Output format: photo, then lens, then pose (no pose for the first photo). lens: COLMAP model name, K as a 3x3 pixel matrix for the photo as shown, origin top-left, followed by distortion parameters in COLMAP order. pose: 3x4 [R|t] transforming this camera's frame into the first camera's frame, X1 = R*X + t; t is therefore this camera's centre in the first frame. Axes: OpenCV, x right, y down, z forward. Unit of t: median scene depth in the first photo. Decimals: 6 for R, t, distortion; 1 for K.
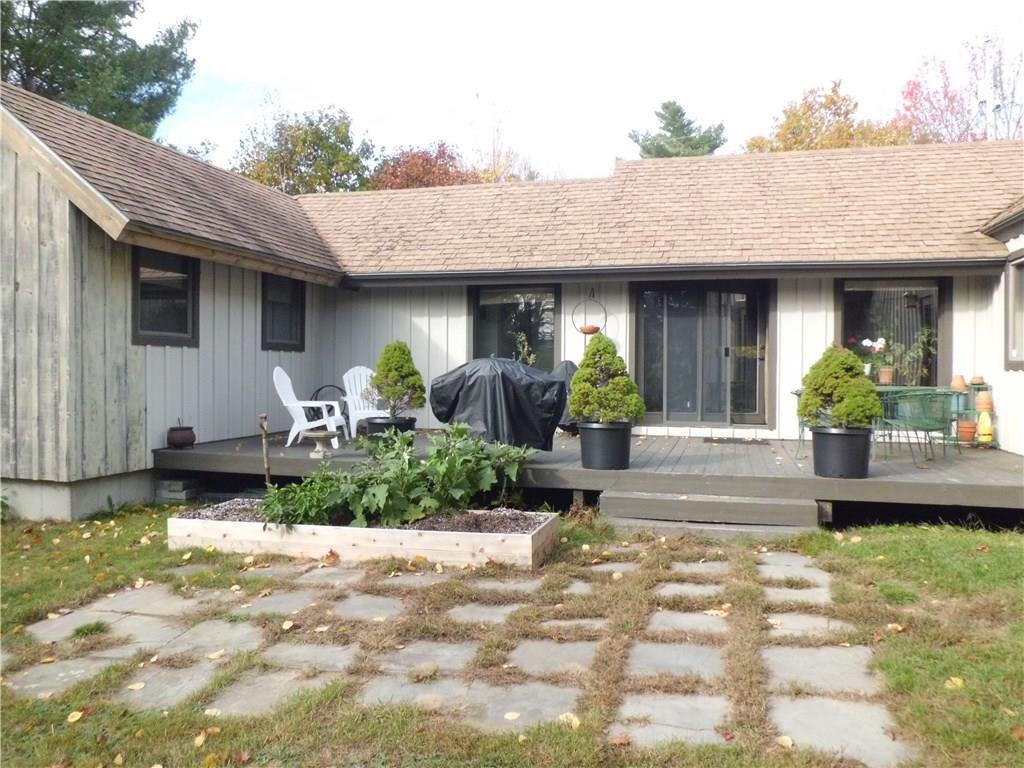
lens RADIAL K [[773.7, 0, 512.0], [0, 773.7, 384.0], [0, 0, 1]] dist [-0.030381, 0.015508]
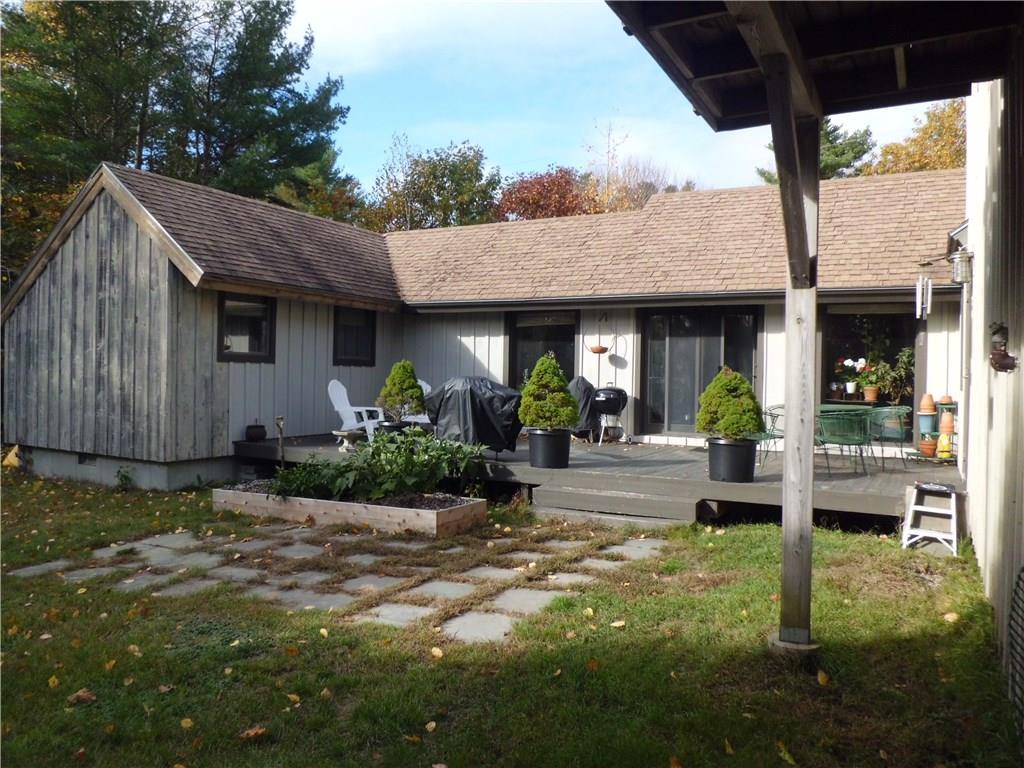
lens RADIAL K [[773.7, 0, 512.0], [0, 773.7, 384.0], [0, 0, 1]] dist [-0.030381, 0.015508]
pose [[0.973155, 0.013250, -0.229768, 0.304505], [-0.015754, 0.999835, -0.009064, -0.008735], [0.229610, 0.012441, 0.973203, -0.180652]]
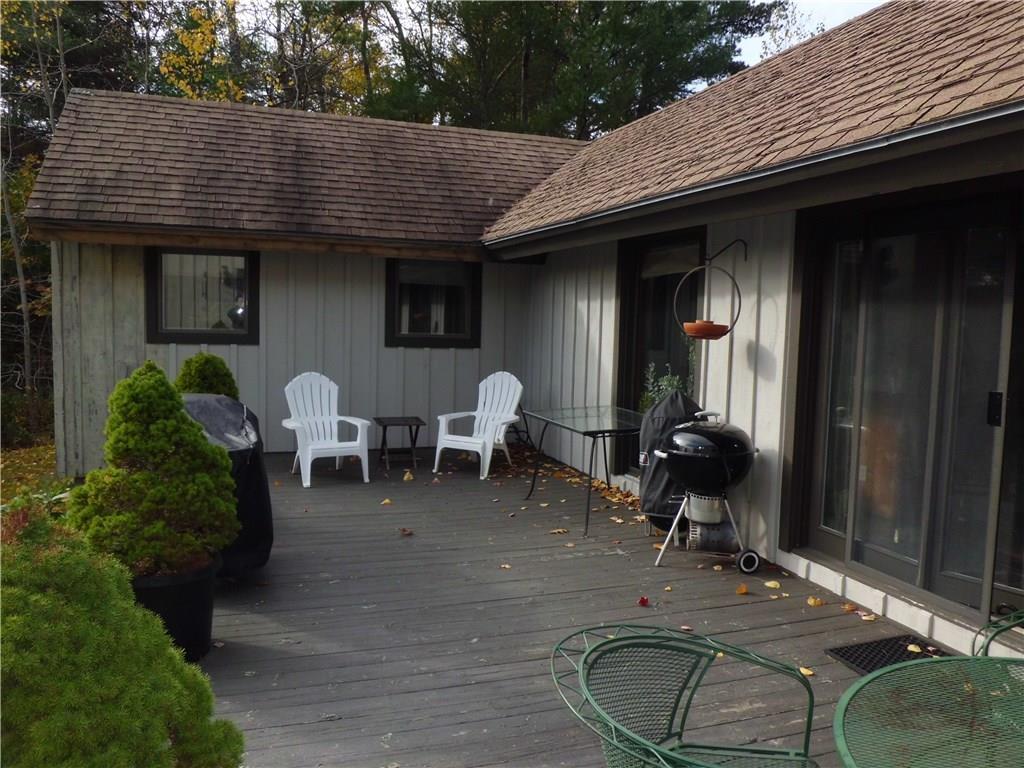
lens RADIAL K [[773.7, 0, 512.0], [0, 773.7, 384.0], [0, 0, 1]] dist [-0.030381, 0.015508]
pose [[0.578474, 0.077603, -0.812001, 0.536863], [-0.039345, 0.996960, 0.067250, -0.082154], [0.814751, -0.006954, 0.579769, 0.799086]]
